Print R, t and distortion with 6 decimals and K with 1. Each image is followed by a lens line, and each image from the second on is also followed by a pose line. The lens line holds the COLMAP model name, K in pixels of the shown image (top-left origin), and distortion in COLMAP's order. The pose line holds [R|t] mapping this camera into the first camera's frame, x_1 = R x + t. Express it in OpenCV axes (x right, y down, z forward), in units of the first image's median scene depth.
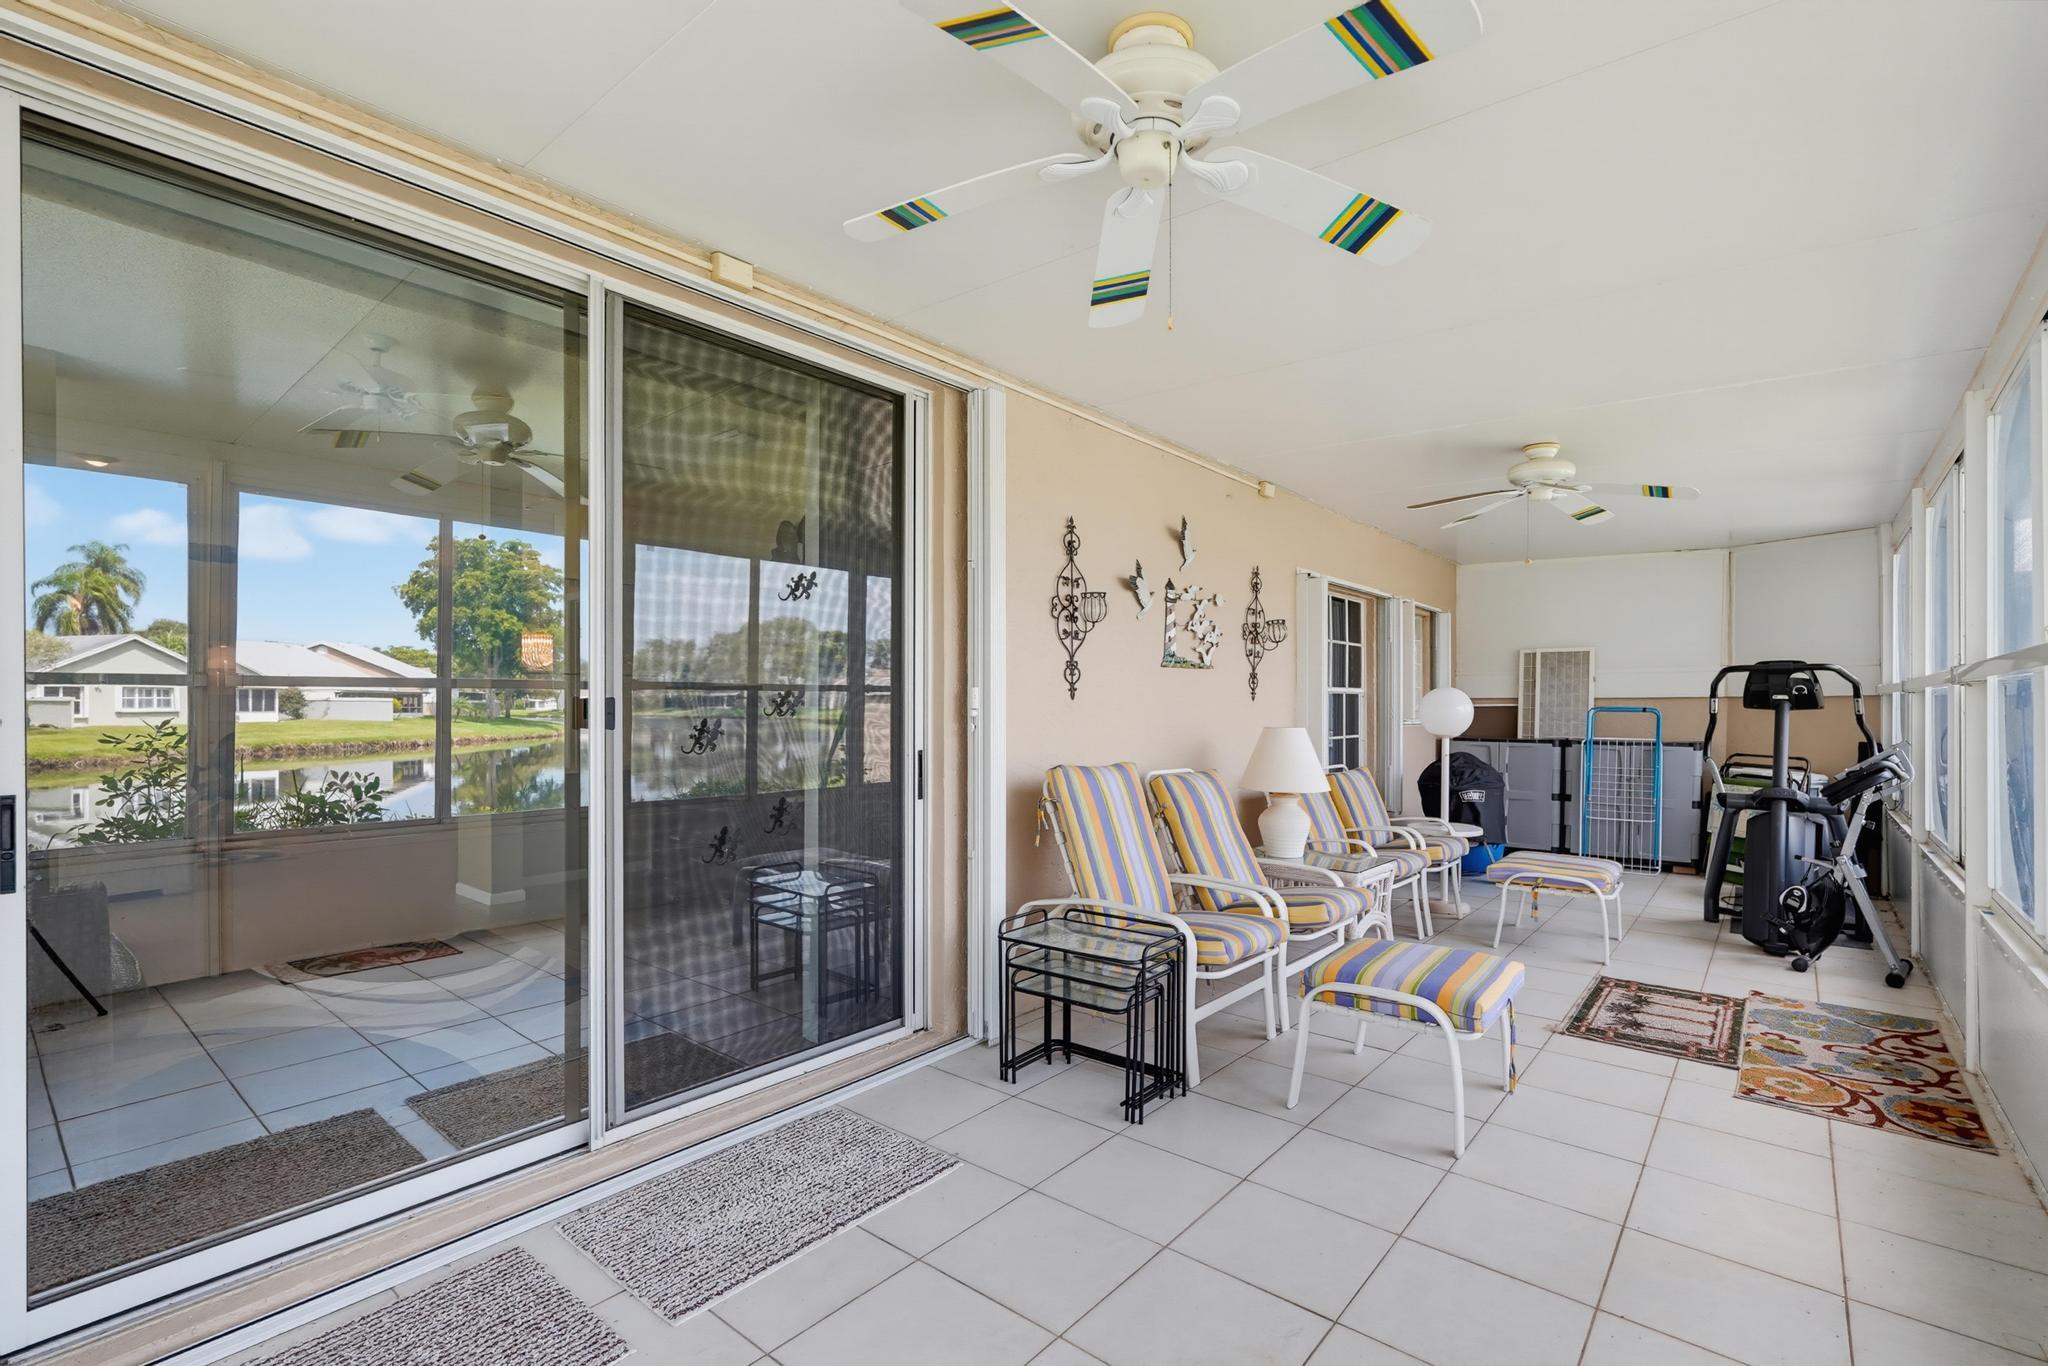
lens RADIAL K [[948.6, 0, 1016.8], [0, 948.6, 704.4], [0, 0, 1]] dist [-0.011880, 0.008497]
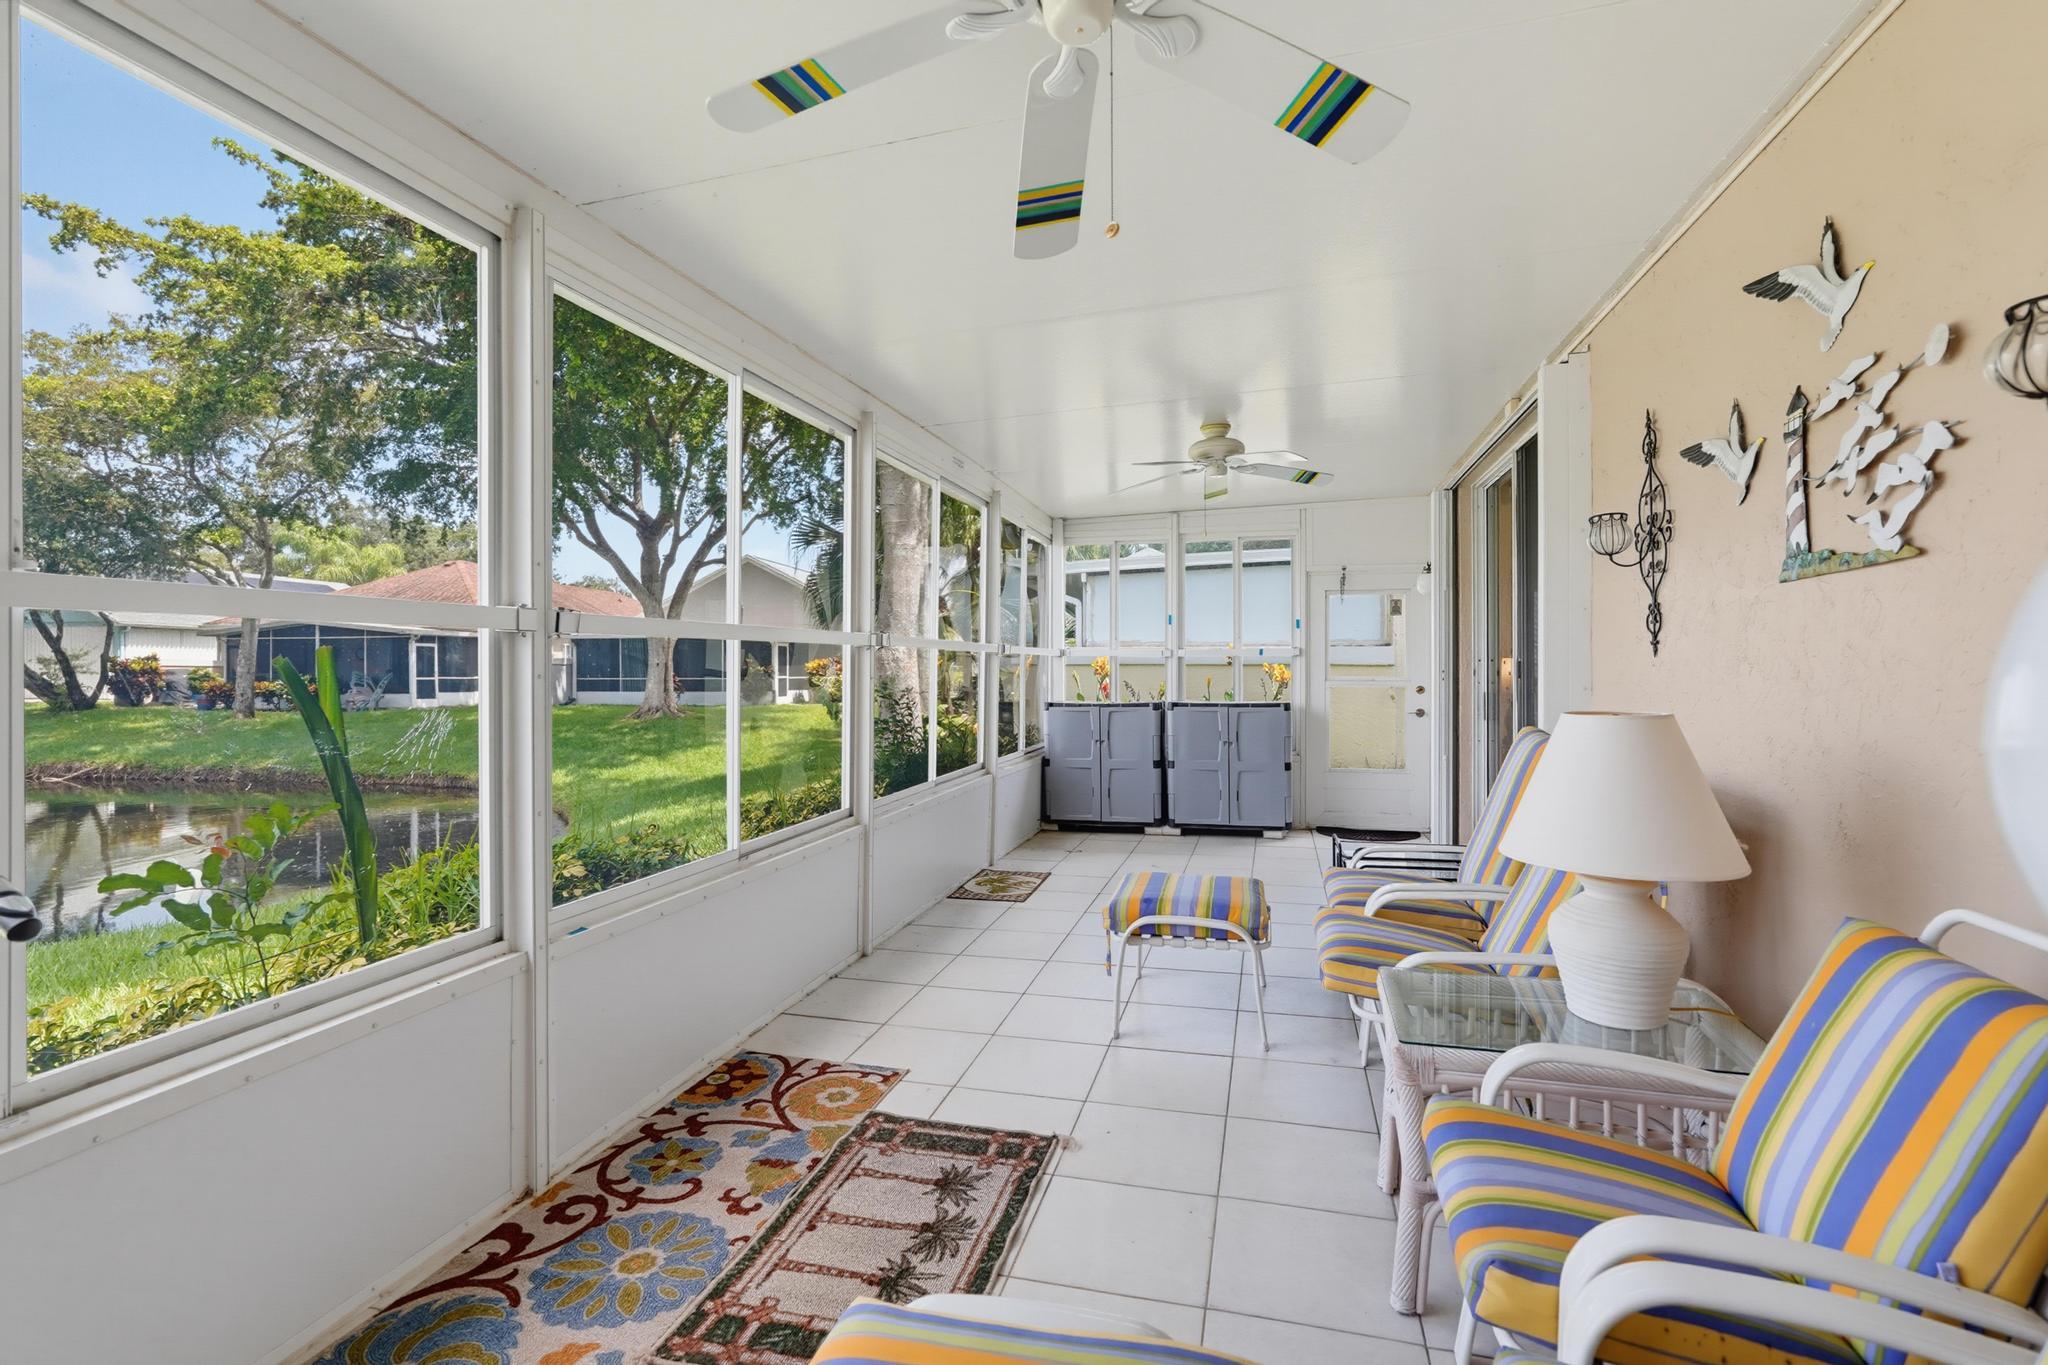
lens RADIAL K [[934.1, 0, 1027.9], [0, 934.1, 673.0], [0, 0, 1]] dist [-0.015392, 0.007233]
pose [[-0.908871, 0.002675, -0.417069, 0.834109], [0.000044, 0.999980, 0.006316, 0.002941], [0.417078, 0.005722, -0.908853, 1.527129]]
